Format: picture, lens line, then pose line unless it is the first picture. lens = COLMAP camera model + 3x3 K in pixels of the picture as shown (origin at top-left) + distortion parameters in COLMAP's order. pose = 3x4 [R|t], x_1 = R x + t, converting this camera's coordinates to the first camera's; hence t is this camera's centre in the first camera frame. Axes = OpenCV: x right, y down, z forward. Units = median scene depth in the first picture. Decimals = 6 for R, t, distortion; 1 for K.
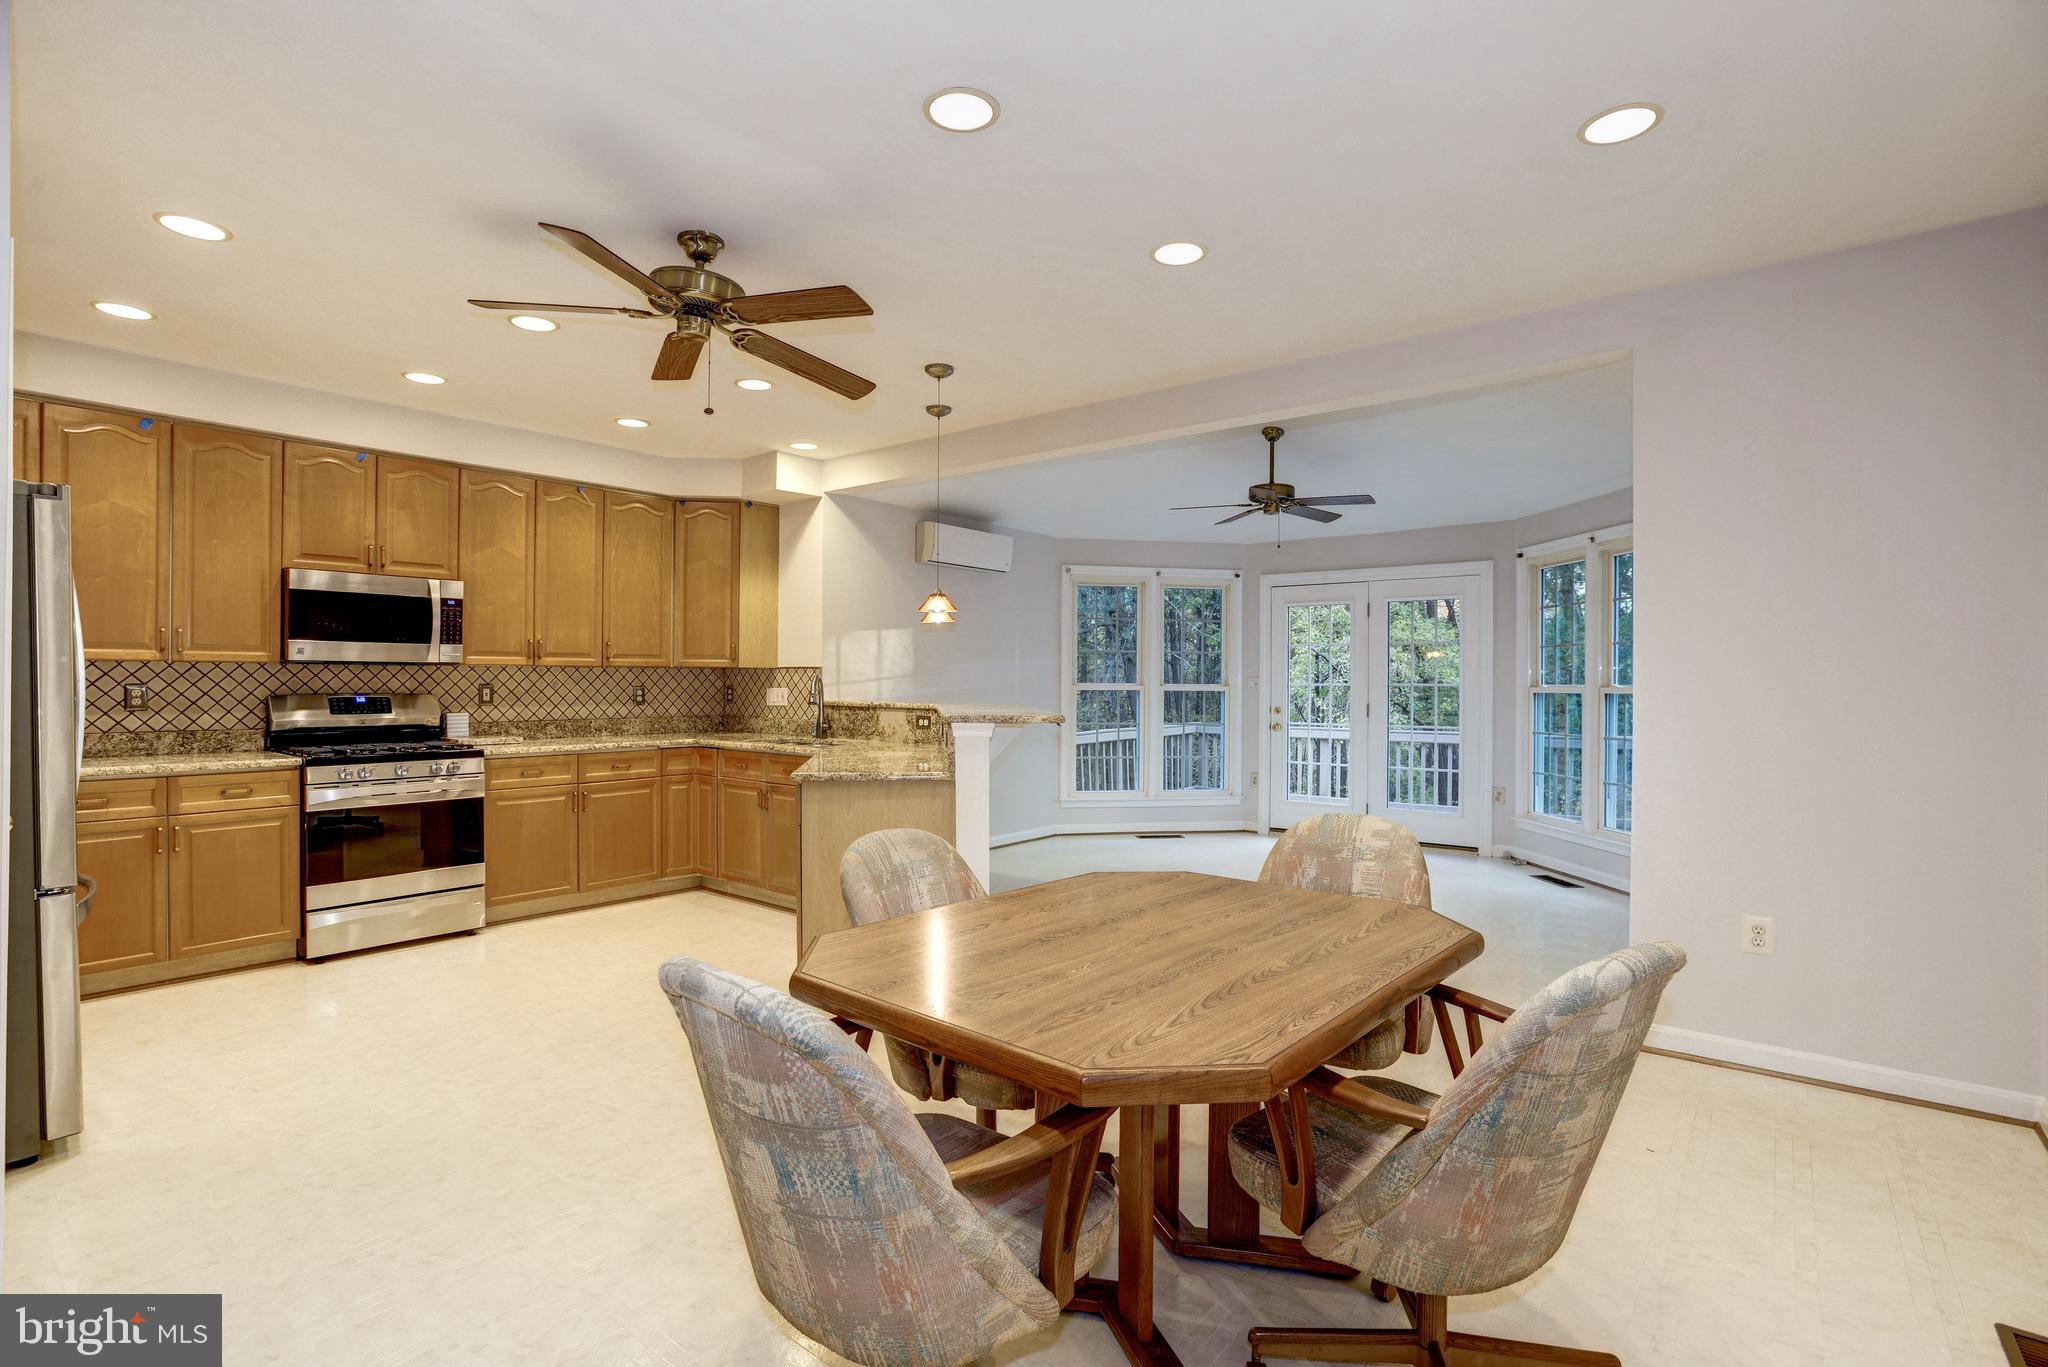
lens RADIAL K [[991.8, 0, 964.7], [0, 991.8, 687.6], [0, 0, 1]] dist [0.015336, 0.006120]
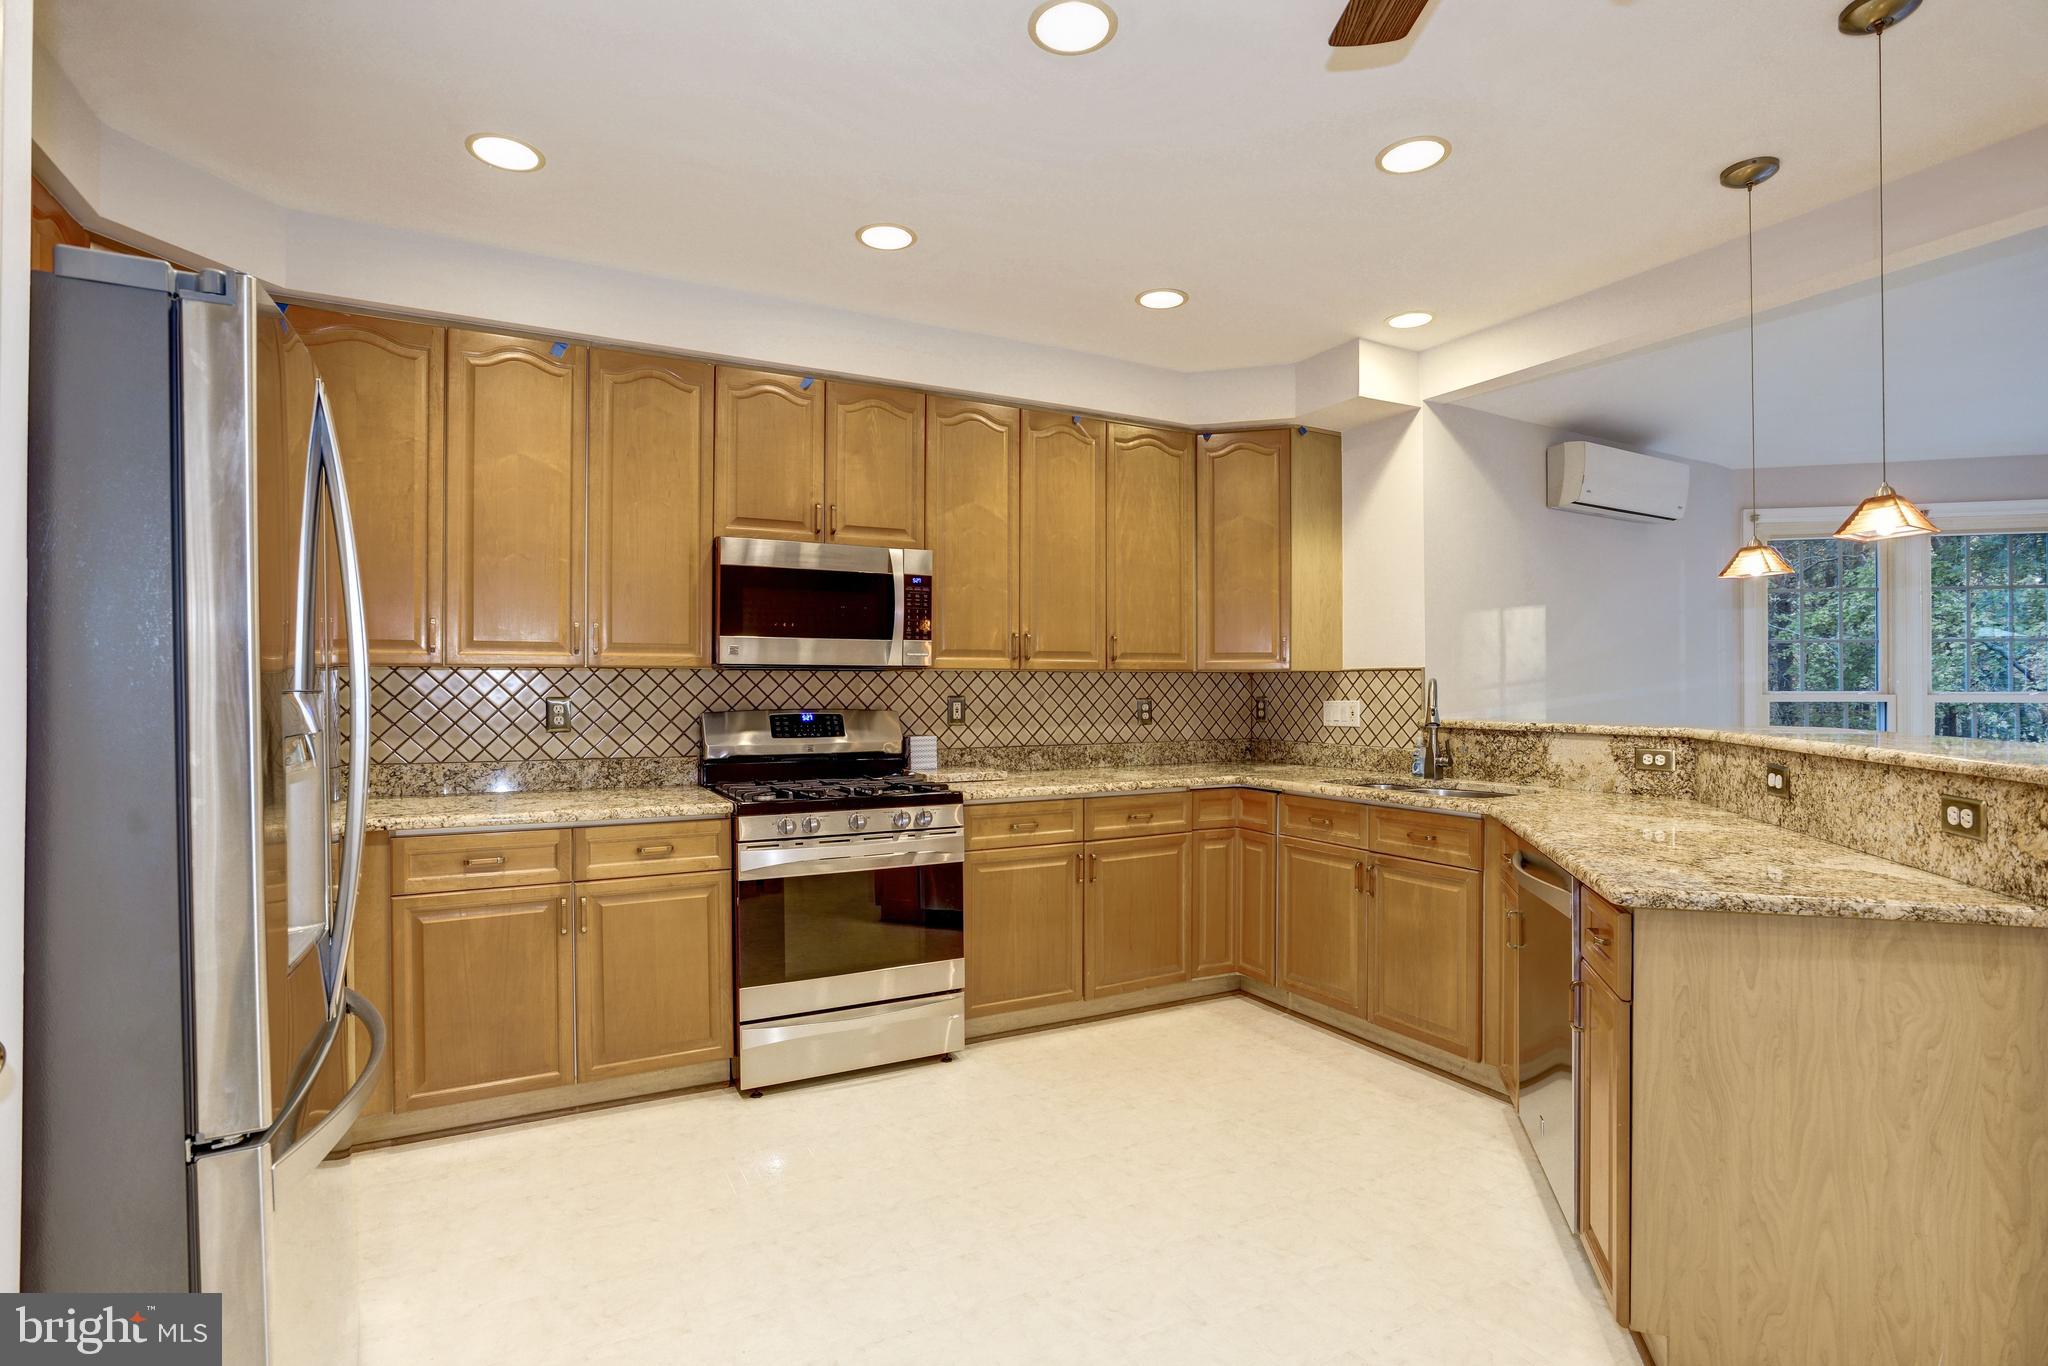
lens RADIAL K [[991.8, 0, 1023.7], [0, 991.8, 697.6], [0, 0, 1]] dist [0.015336, 0.006120]
pose [[0.943018, -0.003459, -0.332724, -0.206818], [0.003027, 0.999994, -0.001817, -0.001019], [0.332728, 0.000706, 0.943022, 0.355079]]
